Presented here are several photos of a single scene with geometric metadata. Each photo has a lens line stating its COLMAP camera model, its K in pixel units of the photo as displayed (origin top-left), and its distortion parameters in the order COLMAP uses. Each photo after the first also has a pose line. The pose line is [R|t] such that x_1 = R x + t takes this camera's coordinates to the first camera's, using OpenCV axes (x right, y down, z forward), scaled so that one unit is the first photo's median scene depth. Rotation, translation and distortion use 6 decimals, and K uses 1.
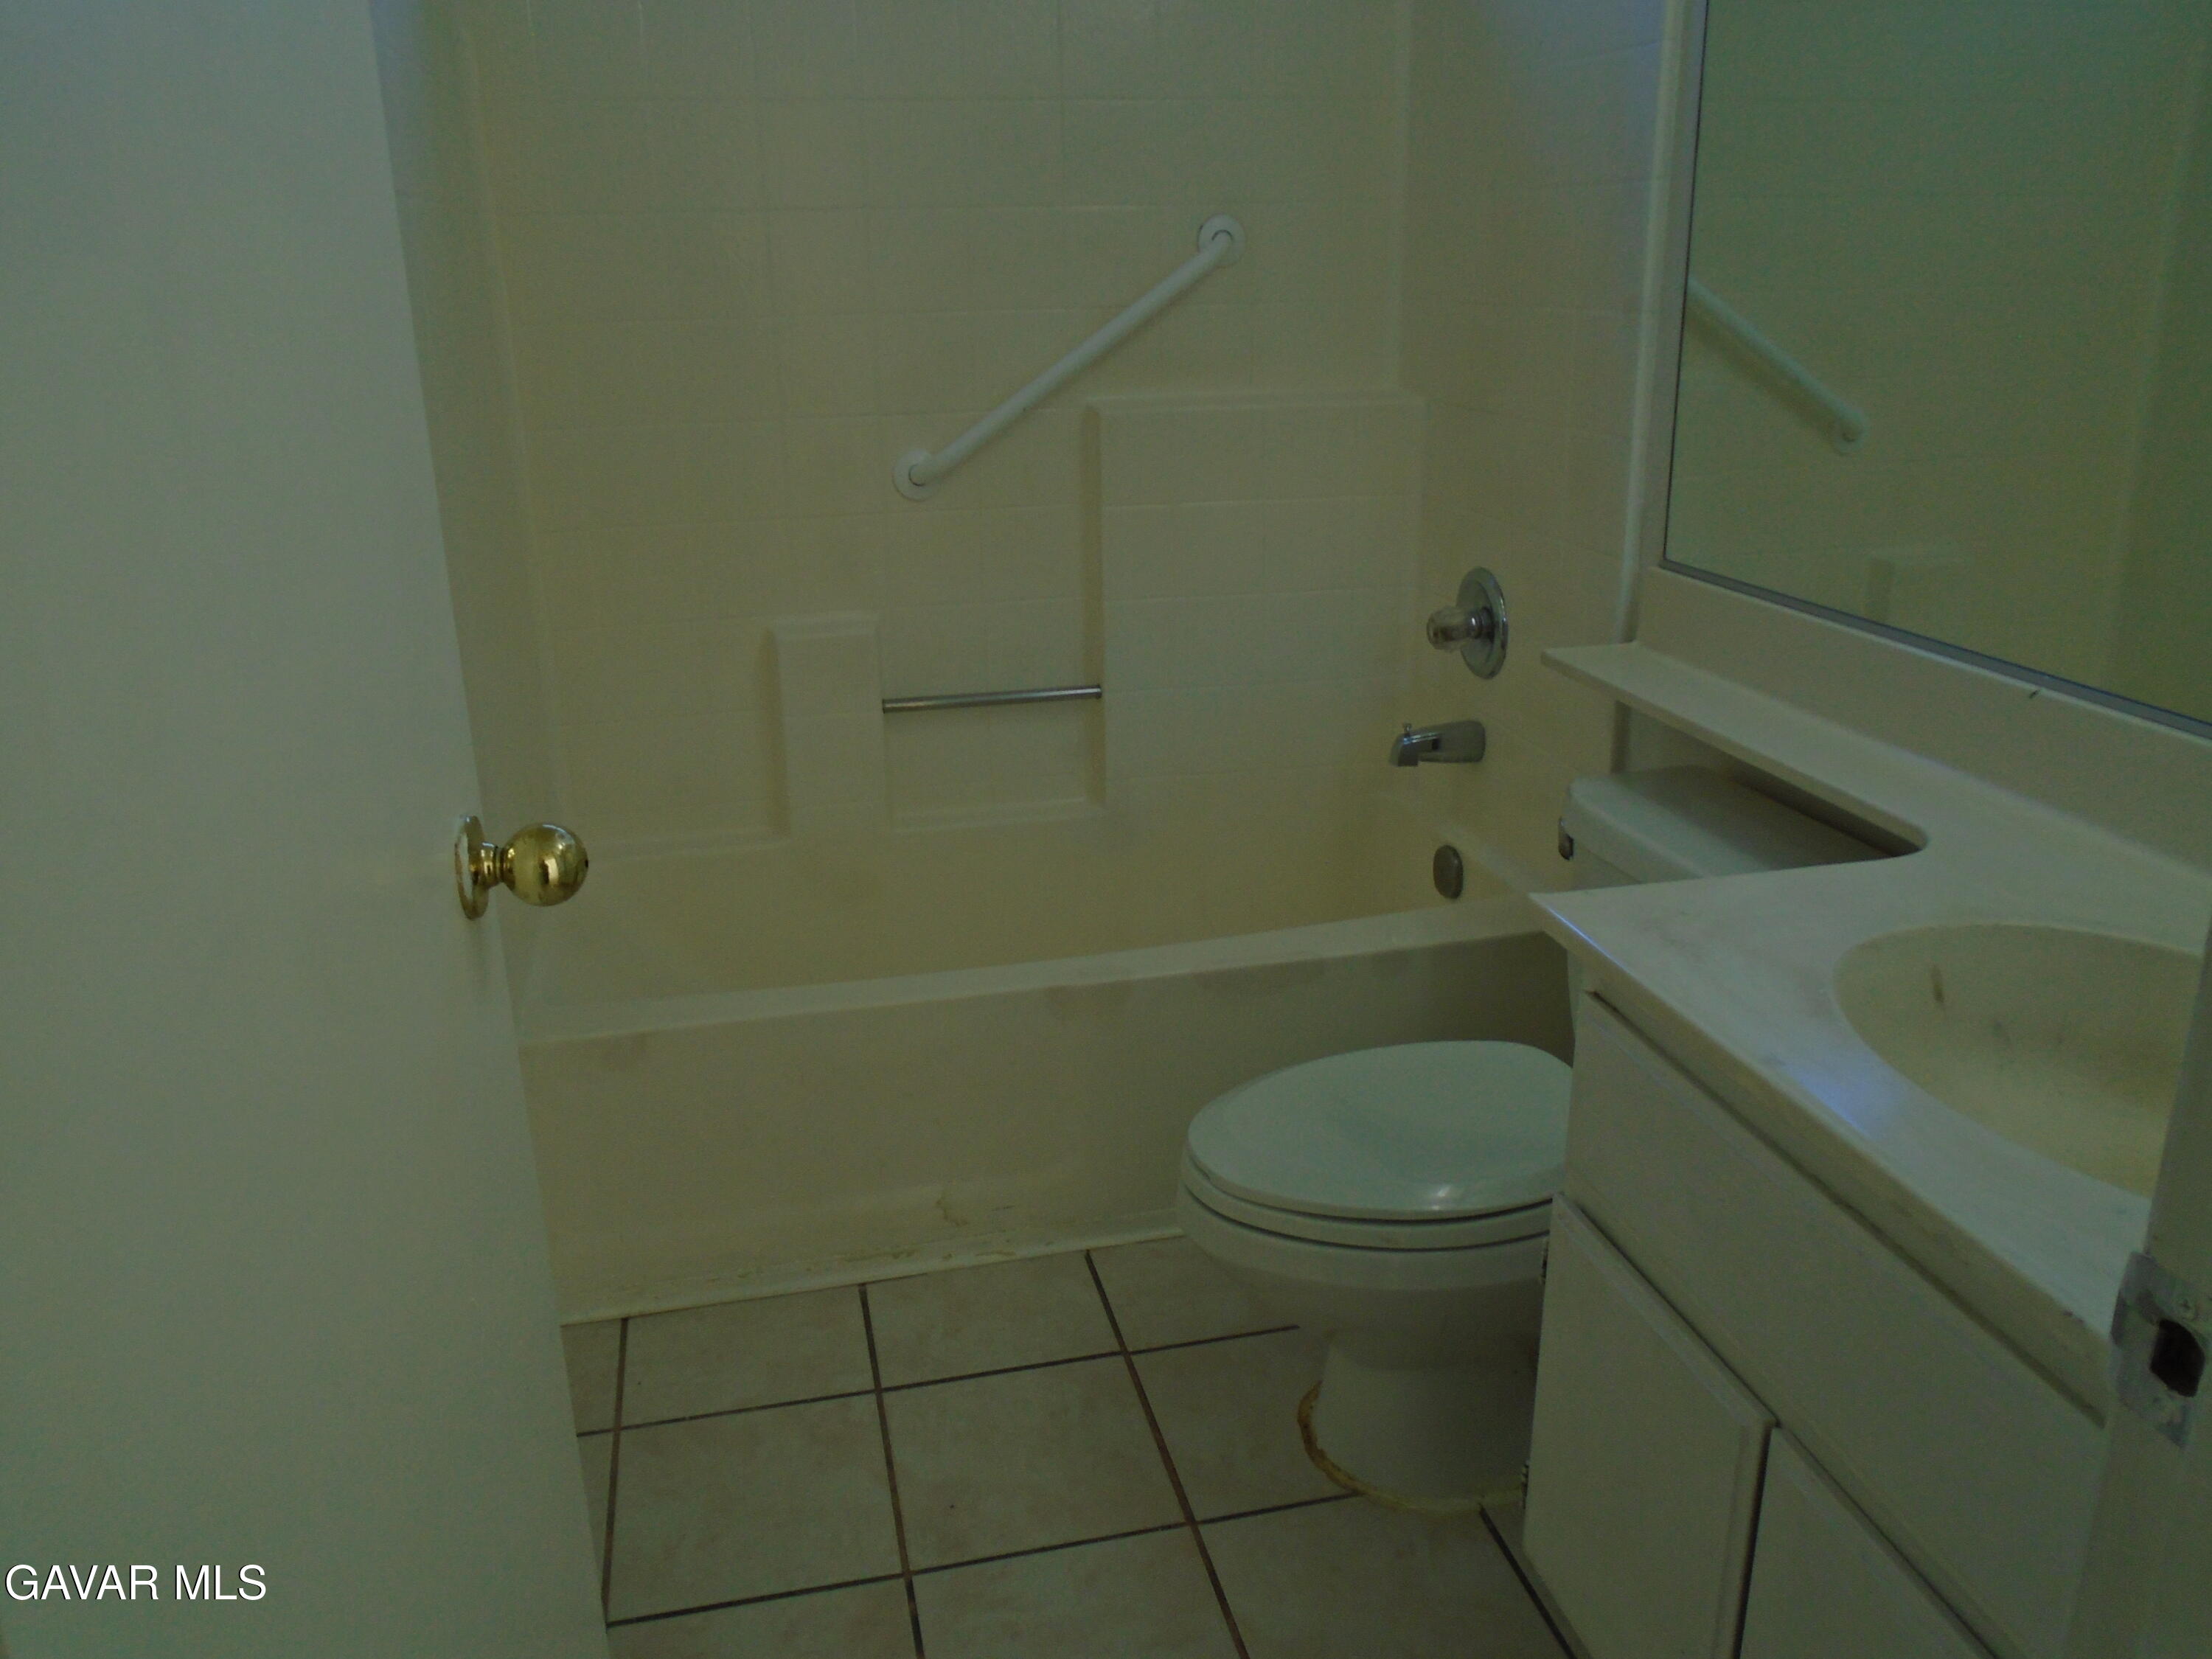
lens RADIAL K [[1683.6, 0, 1099.6], [0, 1683.6, 818.8], [0, 0, 1]] dist [-0.018482, 0.006383]
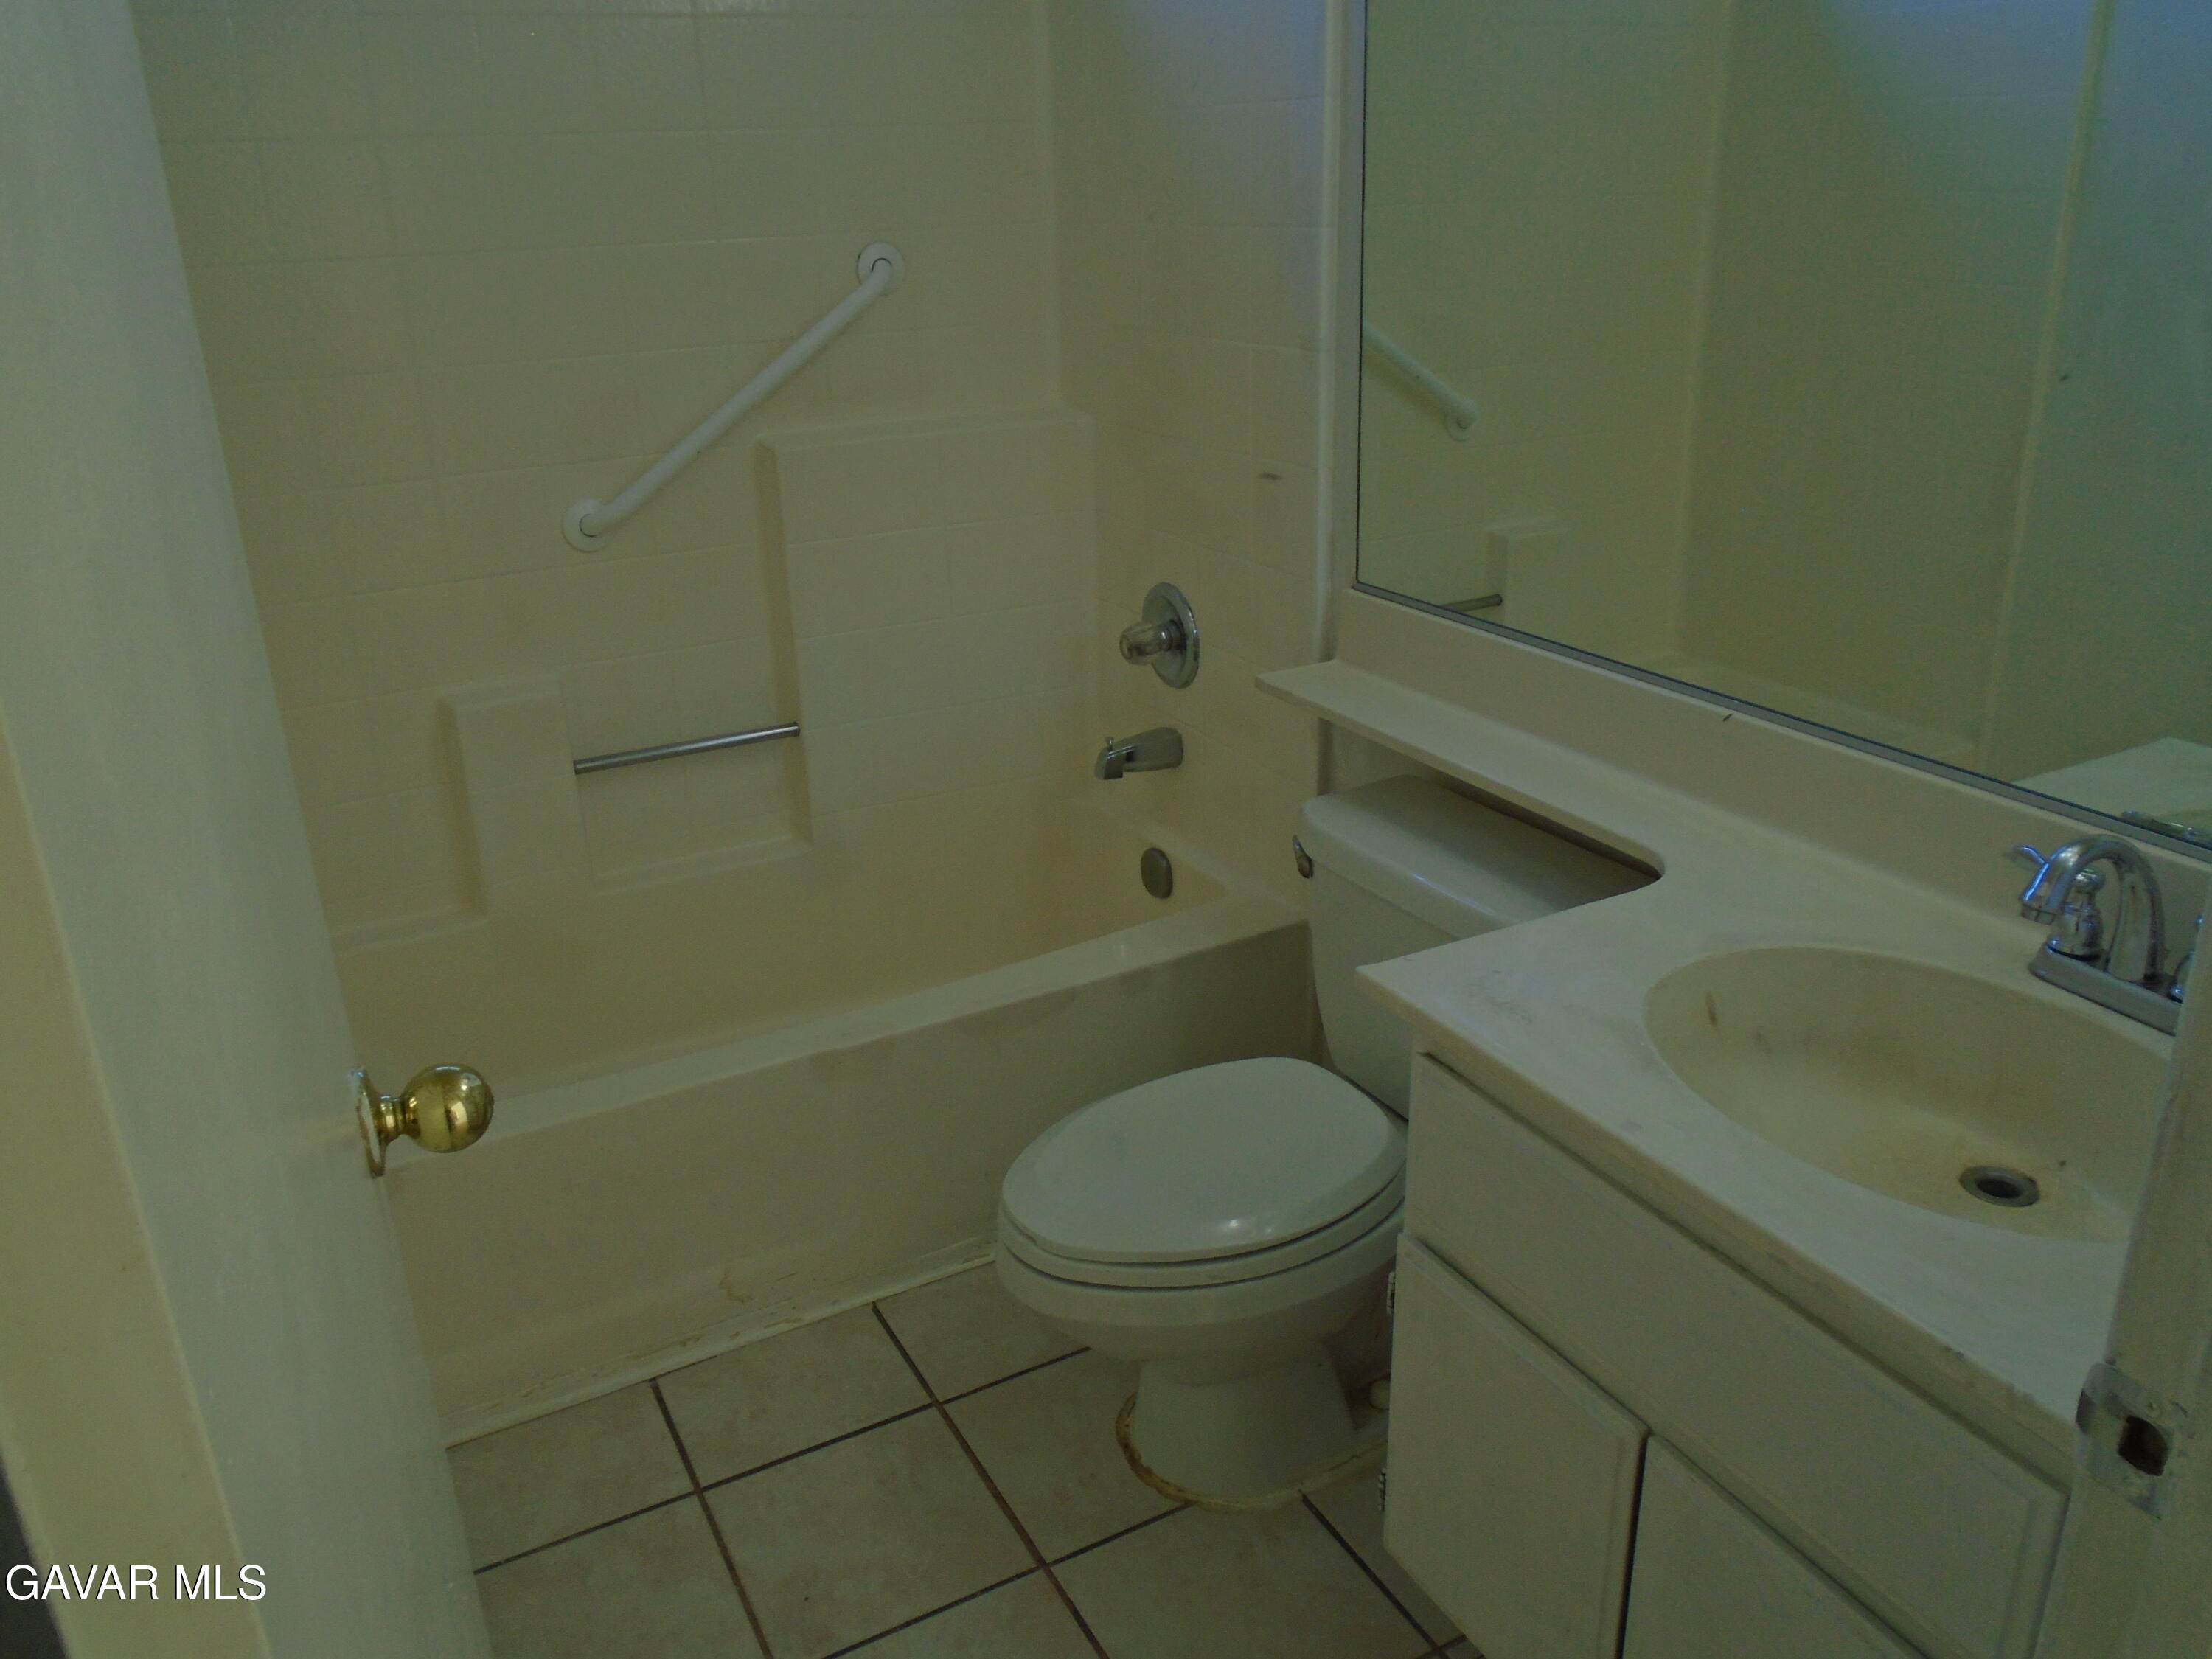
lens RADIAL K [[1683.6, 0, 1099.6], [0, 1683.6, 818.8], [0, 0, 1]] dist [-0.018482, 0.006383]
pose [[0.965288, -0.106358, 0.238553, -0.101113], [0.097254, 0.994020, 0.049648, -0.080083], [-0.242407, -0.024724, 0.969860, -0.001677]]
